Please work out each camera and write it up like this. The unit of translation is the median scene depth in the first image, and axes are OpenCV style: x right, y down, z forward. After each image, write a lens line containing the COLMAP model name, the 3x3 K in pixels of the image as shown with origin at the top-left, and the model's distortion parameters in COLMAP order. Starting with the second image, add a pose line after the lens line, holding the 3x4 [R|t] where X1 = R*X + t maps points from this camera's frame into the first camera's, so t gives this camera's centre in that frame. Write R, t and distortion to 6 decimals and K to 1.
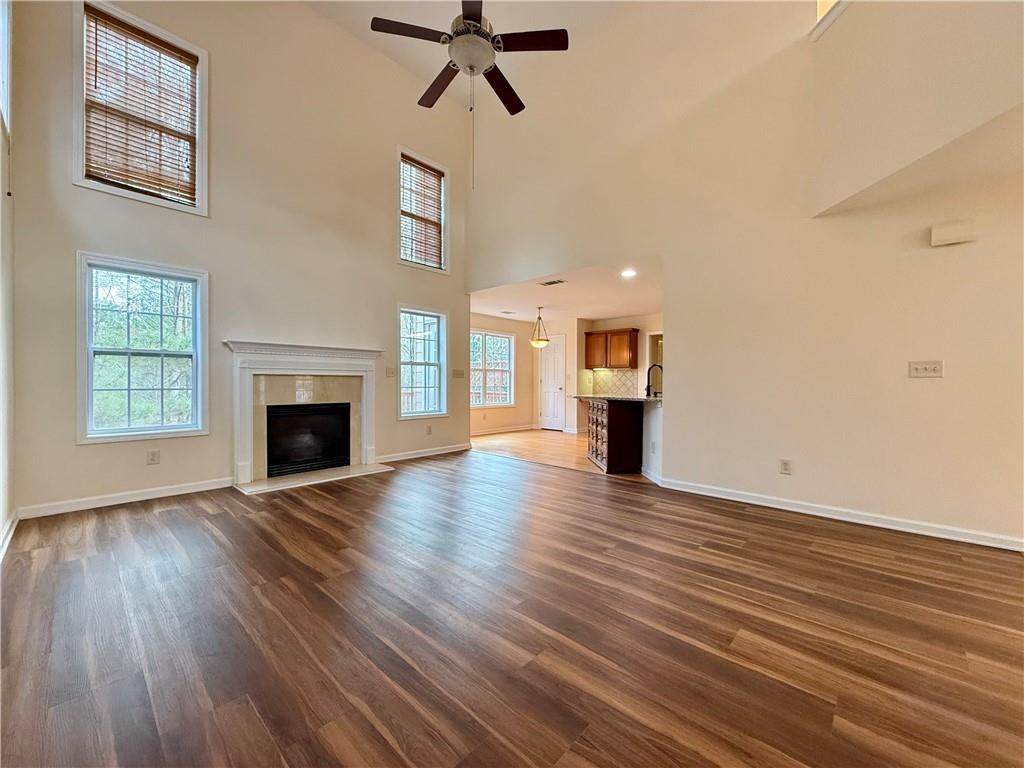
lens RADIAL K [[408.2, 0, 502.9], [0, 408.2, 383.7], [0, 0, 1]] dist [0.001089, 0.000323]
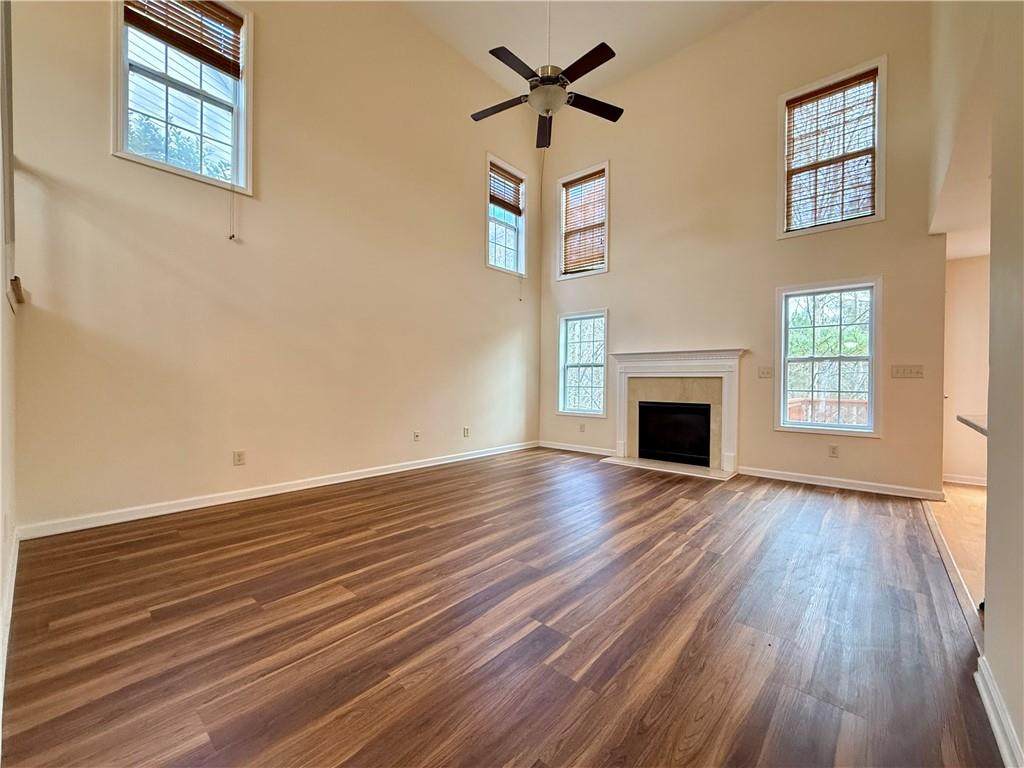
lens RADIAL K [[408.2, 0, 513.3], [0, 408.2, 382.7], [0, 0, 1]] dist [0.001089, 0.000323]
pose [[0.040695, -0.000929, -0.999171, 0.706885], [-0.014390, 0.999895, -0.001516, 0.003150], [0.999068, 0.014440, 0.040678, 0.564745]]
